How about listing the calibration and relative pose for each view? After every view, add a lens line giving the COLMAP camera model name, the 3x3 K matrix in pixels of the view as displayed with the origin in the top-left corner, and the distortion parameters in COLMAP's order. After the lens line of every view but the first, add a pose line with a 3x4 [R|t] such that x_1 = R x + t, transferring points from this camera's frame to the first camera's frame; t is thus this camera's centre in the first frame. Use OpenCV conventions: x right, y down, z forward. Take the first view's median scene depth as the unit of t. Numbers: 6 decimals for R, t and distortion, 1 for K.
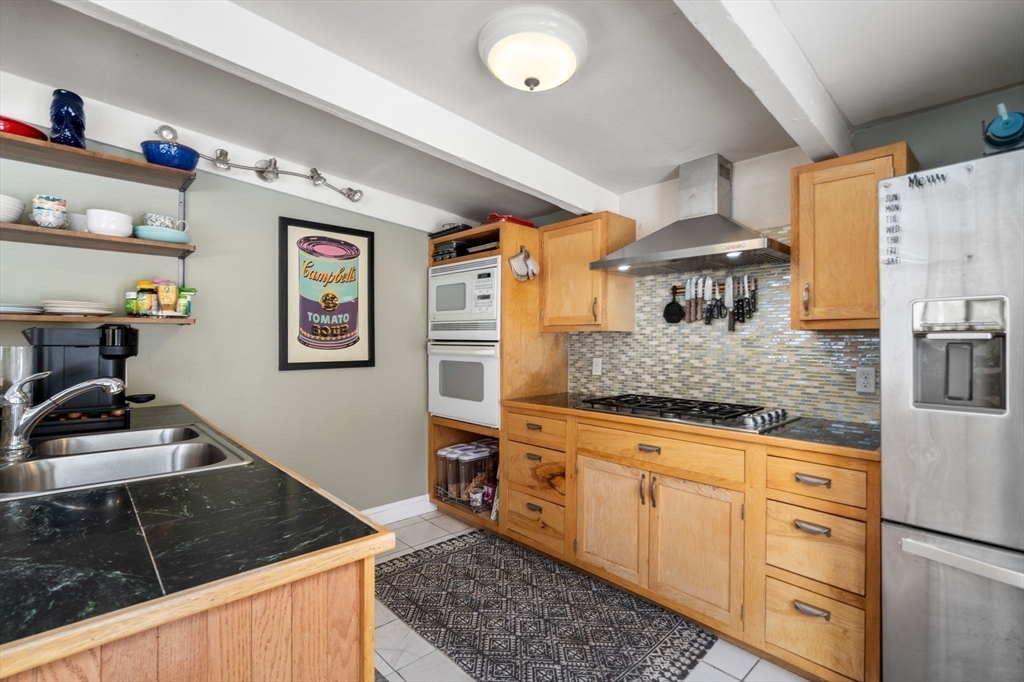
lens RADIAL K [[467.9, 0, 512.4], [0, 467.9, 341.9], [0, 0, 1]] dist [-0.002189, 0.000305]
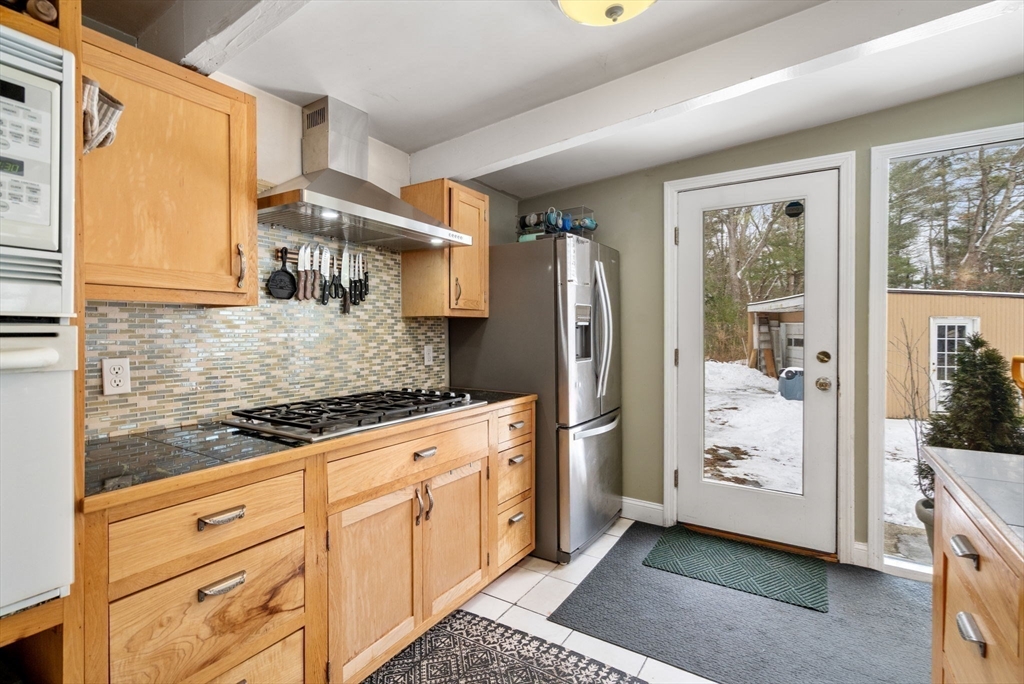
lens RADIAL K [[467.9, 0, 514.5], [0, 467.9, 336.3], [0, 0, 1]] dist [-0.002189, 0.000305]
pose [[-0.242203, -0.014067, 0.970124, -0.462720], [0.003430, 0.999876, 0.015355, 0.006988], [-0.970220, 0.007047, -0.242124, 0.877560]]
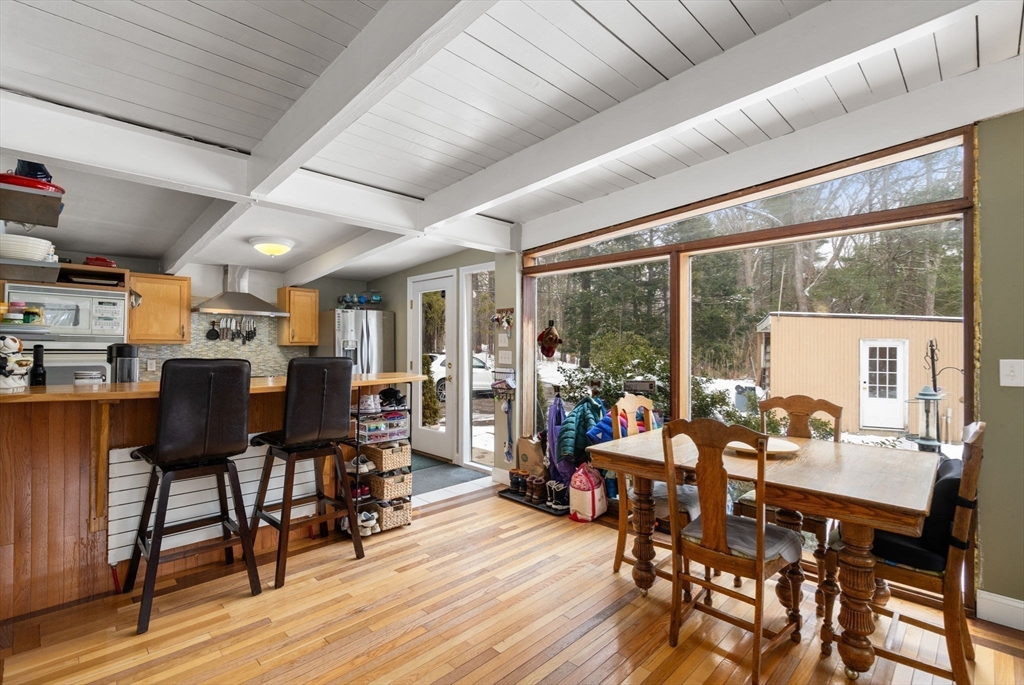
lens RADIAL K [[467.9, 0, 513.6], [0, 467.9, 343.6], [0, 0, 1]] dist [-0.002189, 0.000305]
pose [[-0.019072, 0.004381, 0.999809, -1.719715], [-0.001663, 0.999989, -0.004414, -0.019233], [-0.999817, -0.001747, -0.019064, -0.227307]]
